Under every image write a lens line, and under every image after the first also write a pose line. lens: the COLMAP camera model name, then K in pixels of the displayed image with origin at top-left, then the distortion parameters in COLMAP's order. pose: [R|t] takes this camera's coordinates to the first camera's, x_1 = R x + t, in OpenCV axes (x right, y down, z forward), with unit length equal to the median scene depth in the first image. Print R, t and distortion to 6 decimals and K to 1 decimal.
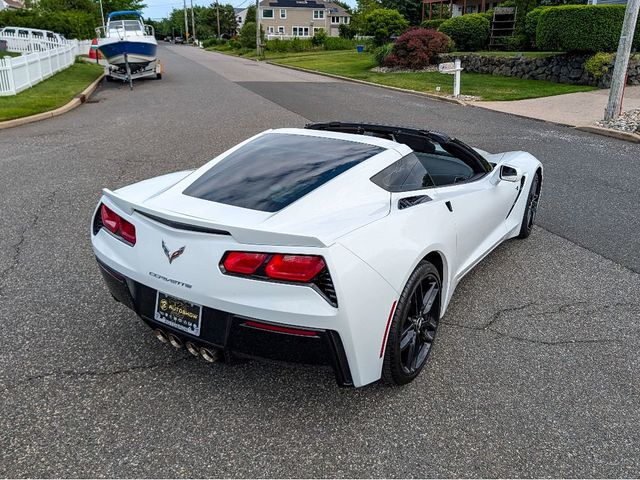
lens RADIAL K [[545.5, 0, 316.9], [0, 545.5, 213.5], [0, 0, 1]] dist [0.004525, -0.003257]
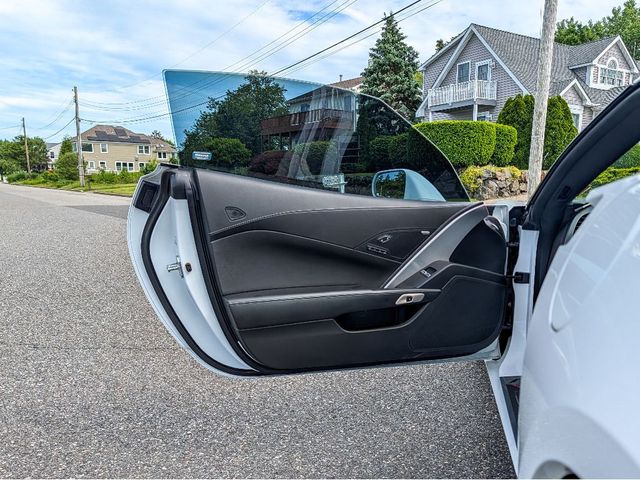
lens RADIAL K [[517.2, 0, 327.8], [0, 517.2, 267.0], [0, 0, 1]] dist [0.009432, -0.011164]
pose [[0.936090, -0.057798, 0.346979, -0.075599], [0.108936, 0.985548, -0.129724, -0.016698], [-0.334466, 0.159232, 0.928858, 0.237856]]
